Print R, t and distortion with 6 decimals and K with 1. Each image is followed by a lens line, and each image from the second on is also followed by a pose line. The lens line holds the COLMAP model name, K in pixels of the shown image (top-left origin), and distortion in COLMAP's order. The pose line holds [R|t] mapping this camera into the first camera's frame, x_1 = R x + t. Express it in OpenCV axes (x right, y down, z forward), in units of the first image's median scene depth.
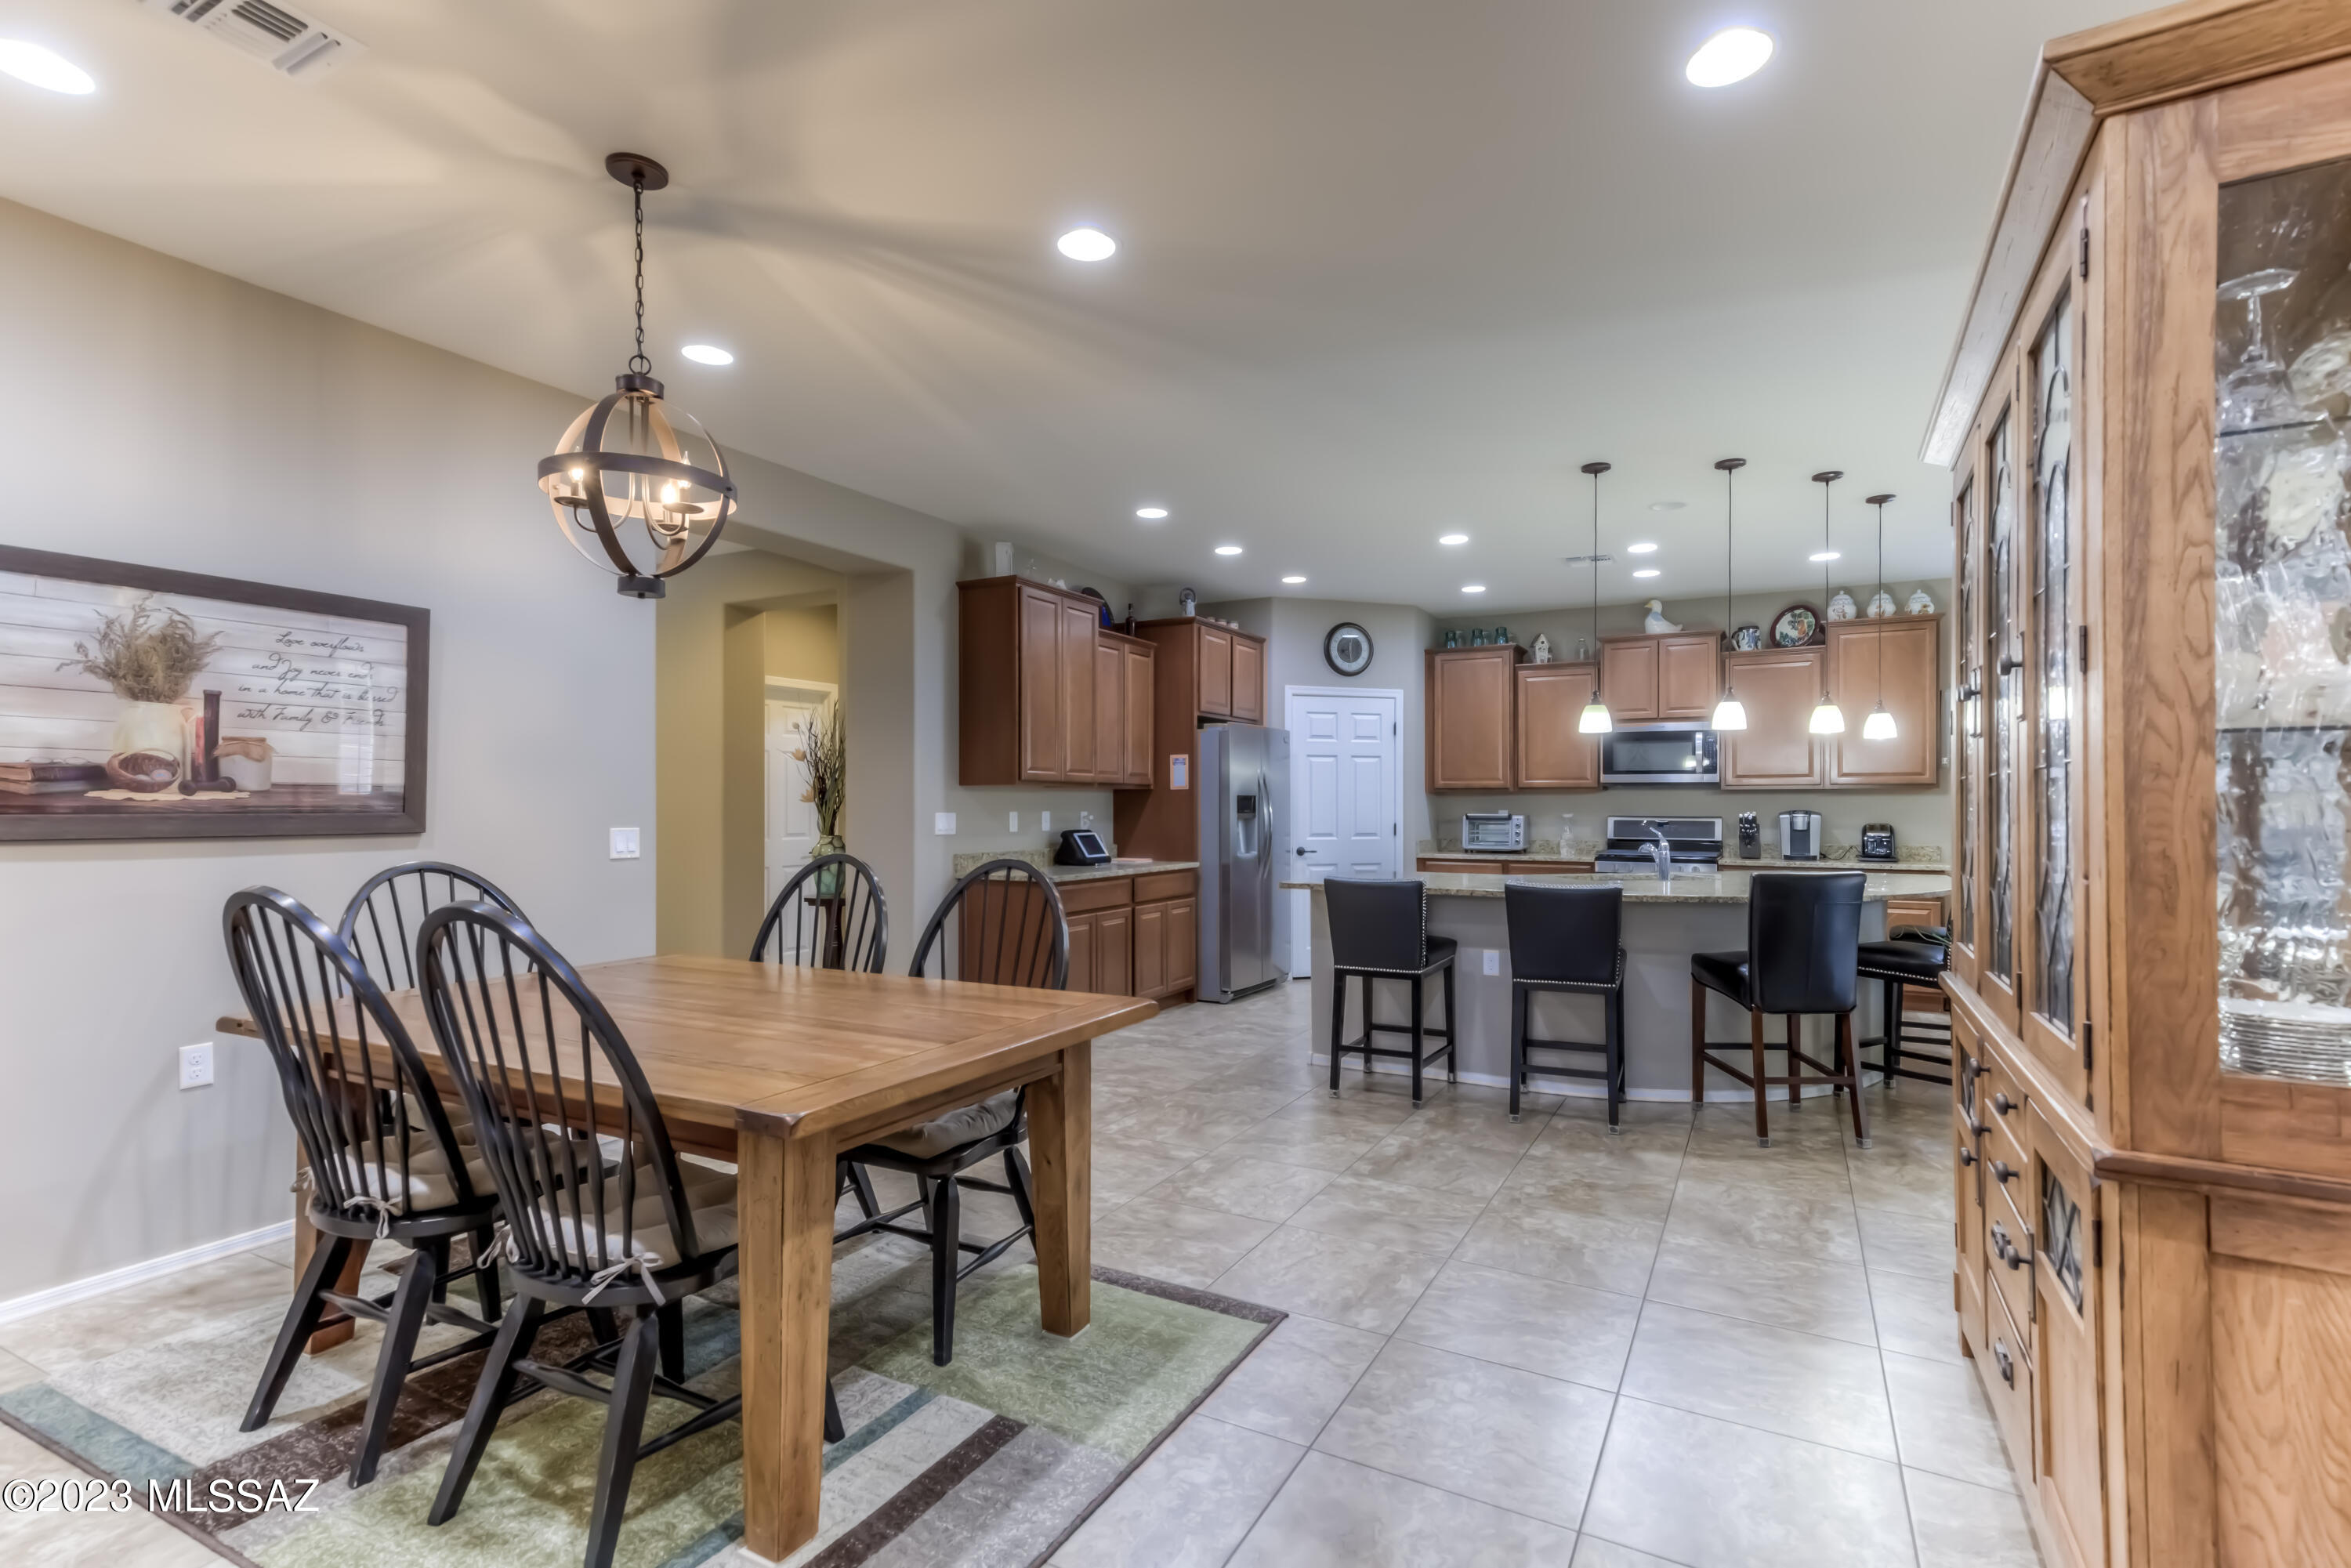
lens RADIAL K [[1099.7, 0, 1196.9], [0, 1099.7, 774.8], [0, 0, 1]] dist [0.019546, 0.002932]
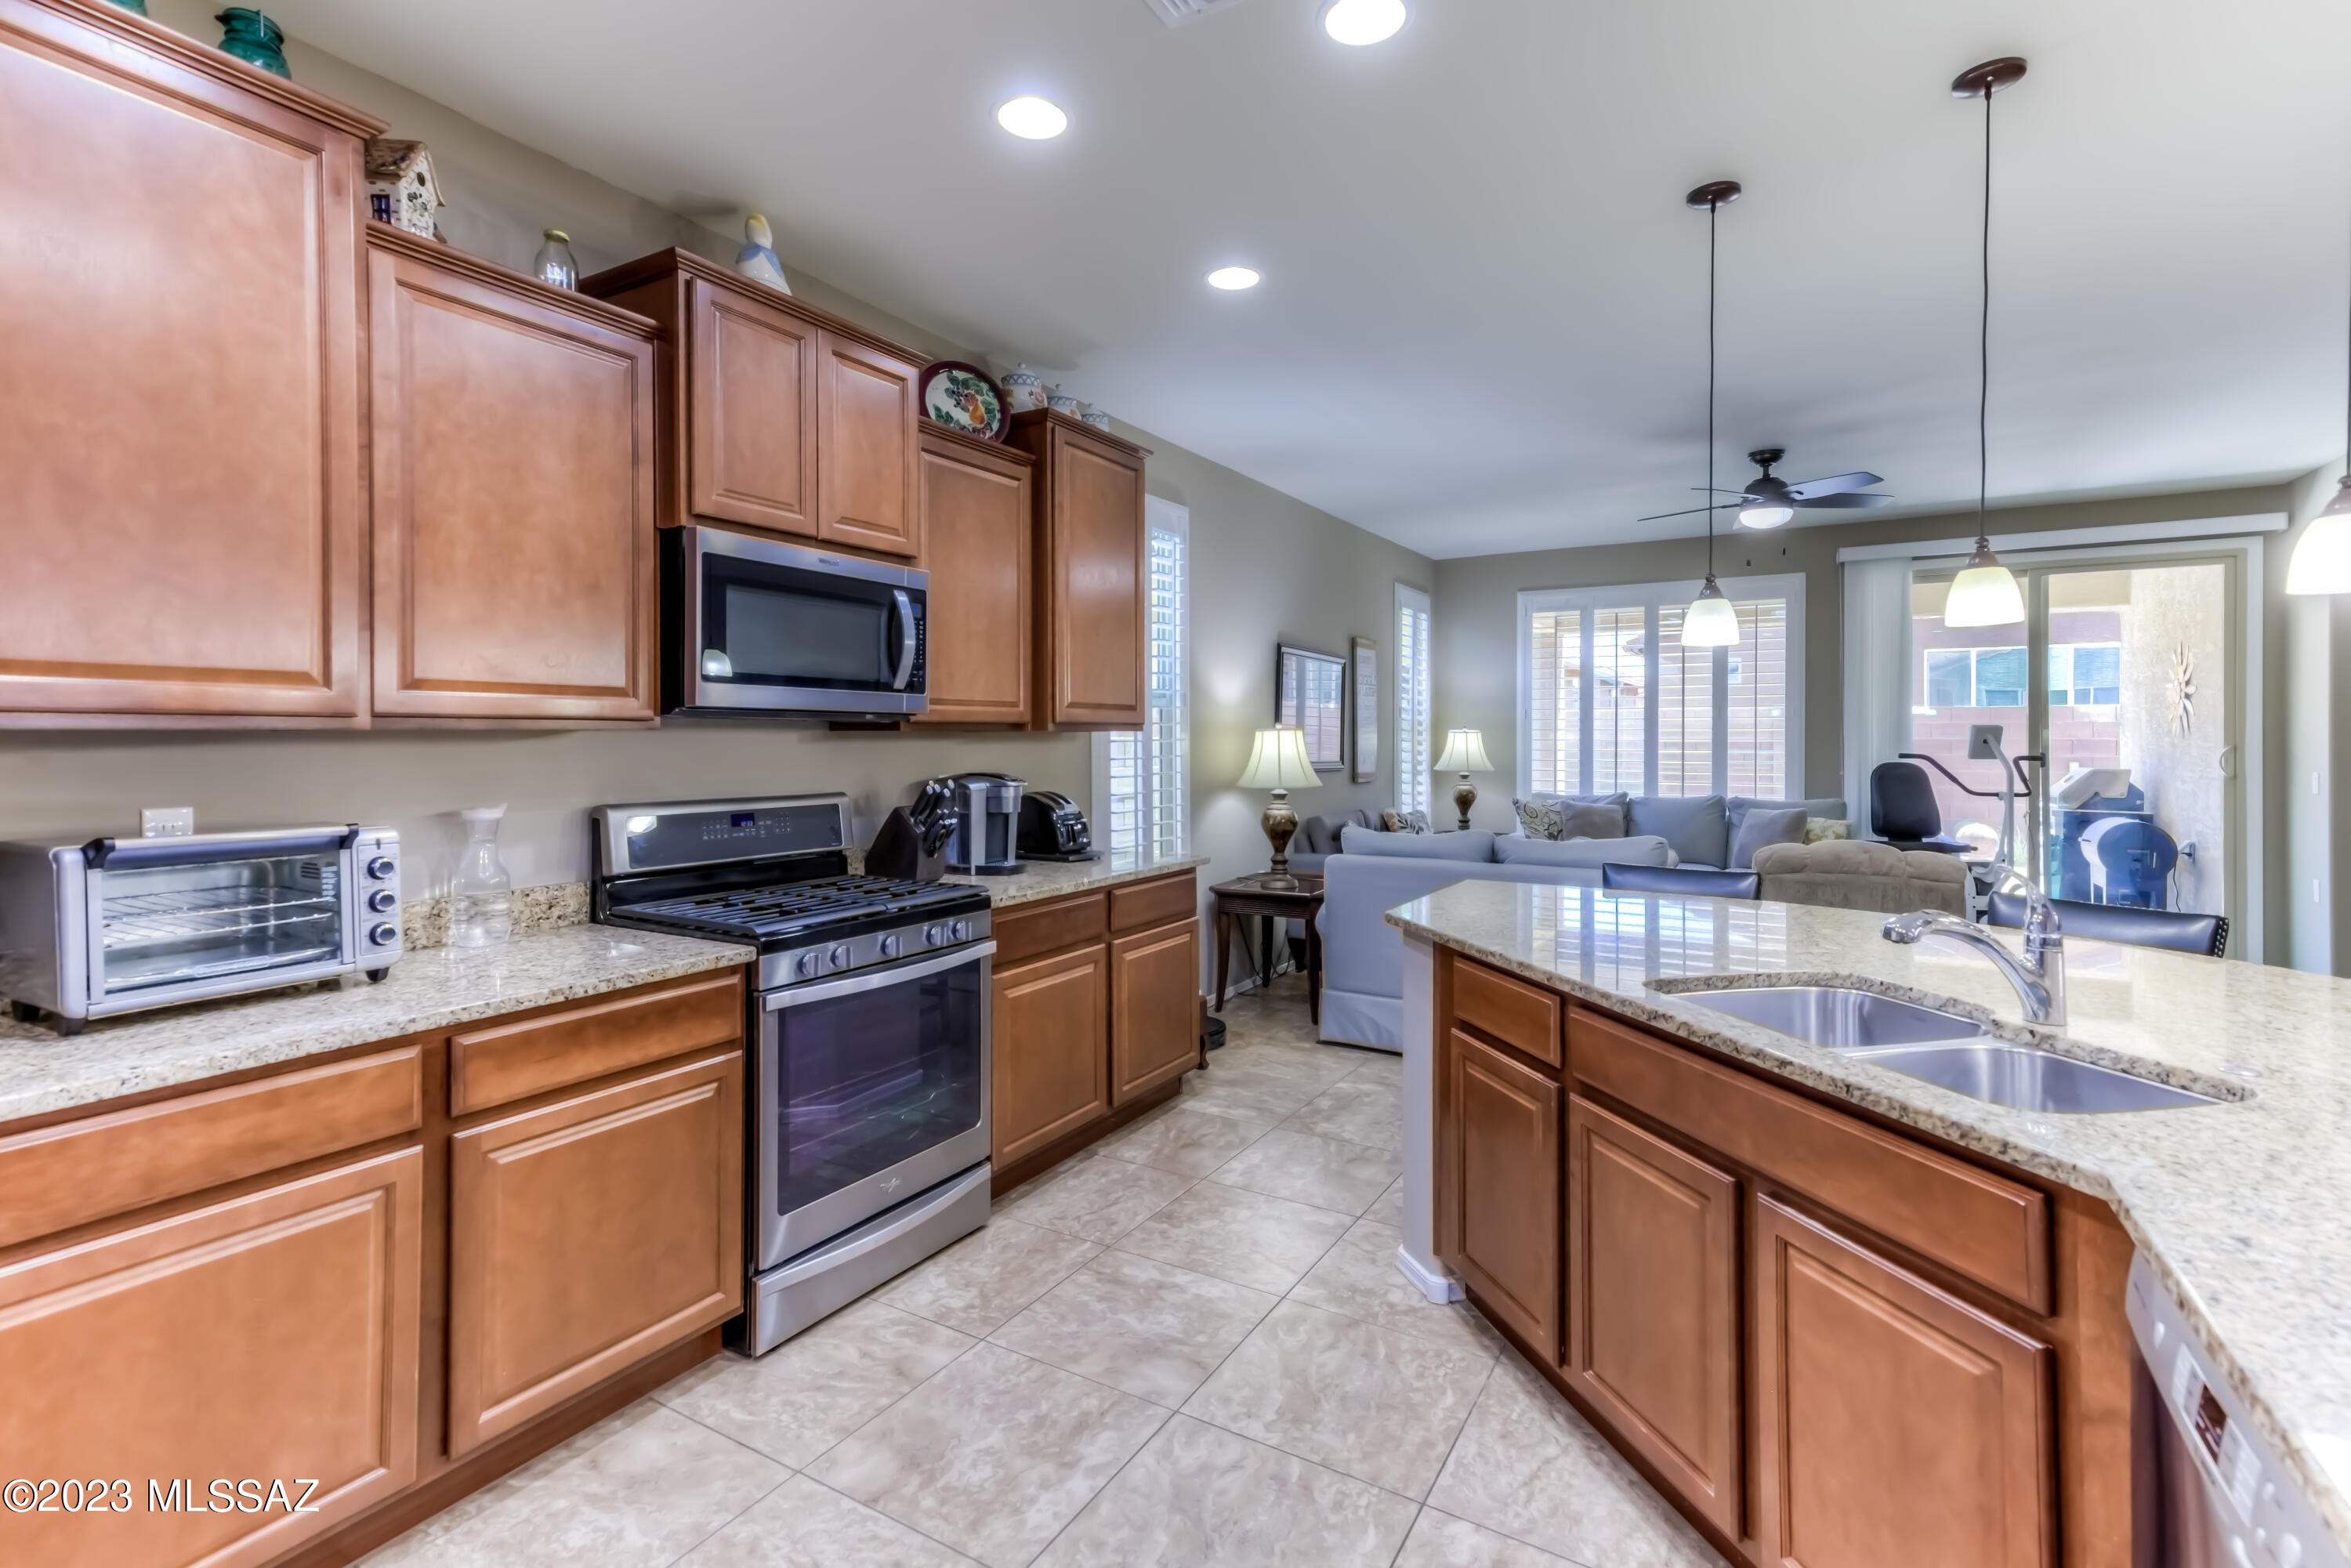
lens RADIAL K [[1099.7, 0, 1175.2], [0, 1099.7, 731.6], [0, 0, 1]] dist [0.019546, 0.002932]
pose [[0.030940, 0.003641, 0.999515, 0.053603], [-0.021996, 0.999754, -0.002961, 0.013432], [-0.999279, -0.021893, 0.031013, 0.920864]]
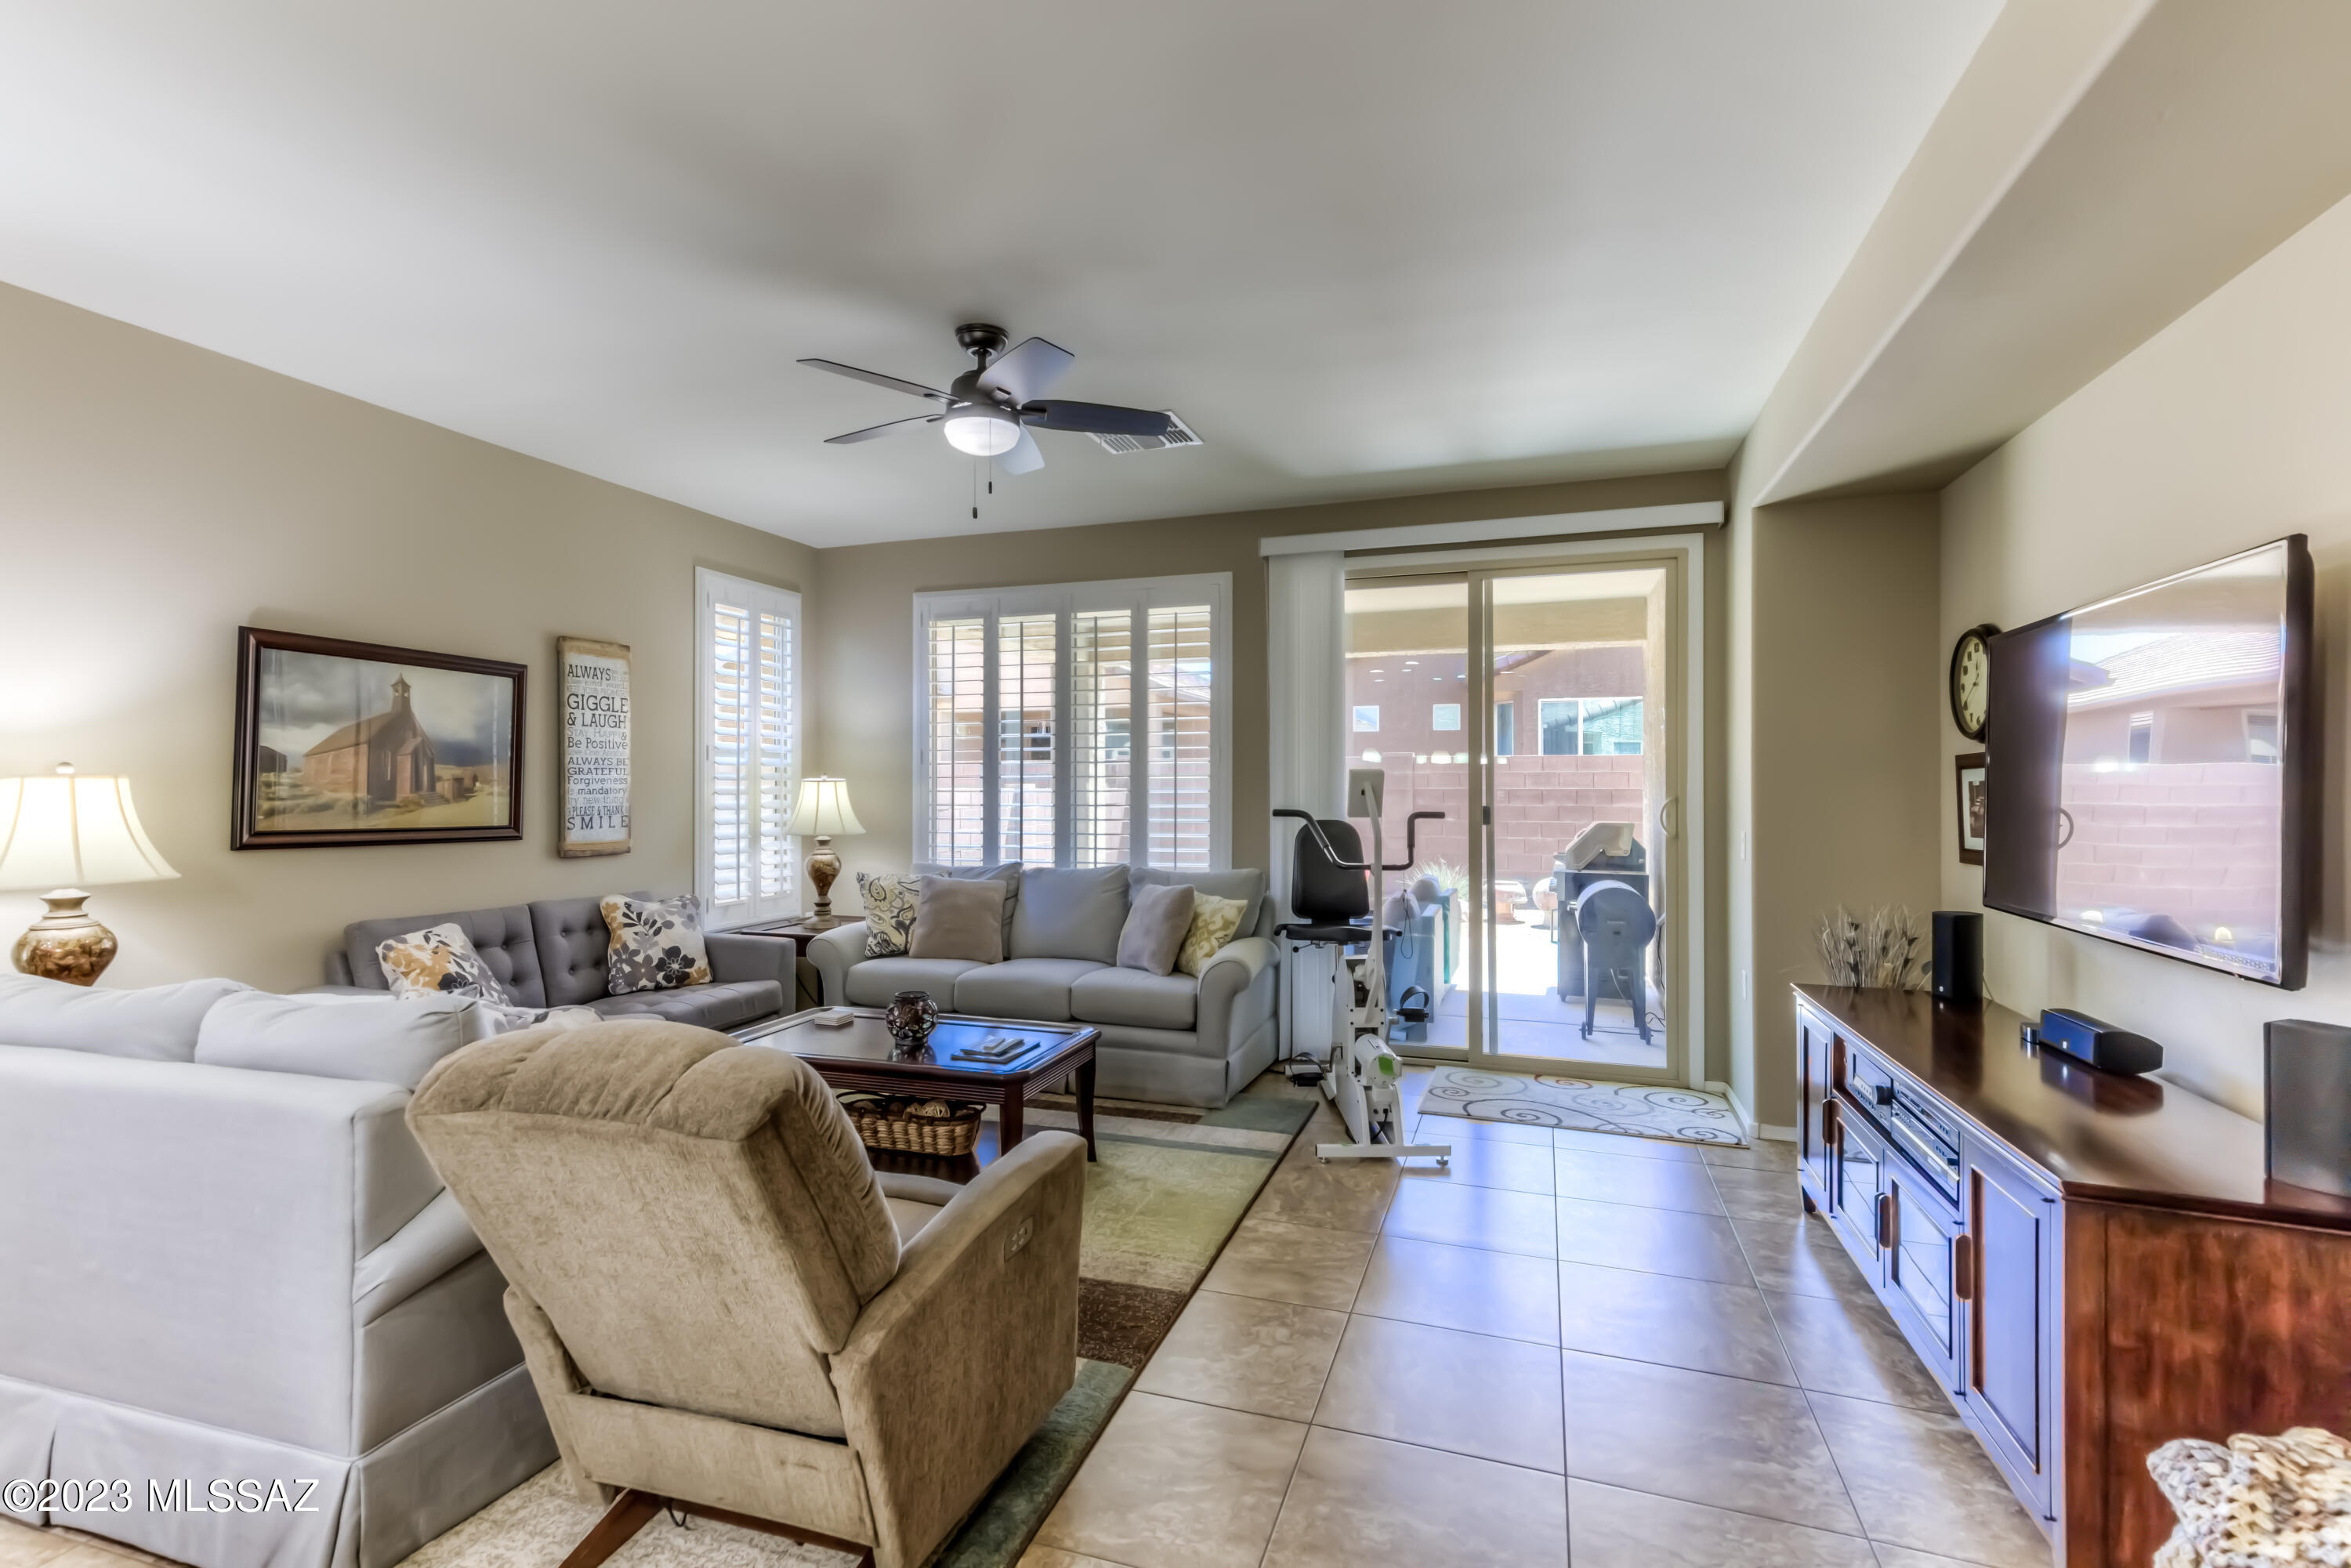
lens RADIAL K [[1099.7, 0, 1183.9], [0, 1099.7, 768.2], [0, 0, 1]] dist [0.019546, 0.002932]
pose [[-0.177370, 0.014945, 0.984031, 0.336323], [-0.019489, 0.999635, -0.018695, 0.004713], [-0.983951, -0.022494, -0.177014, 0.543200]]
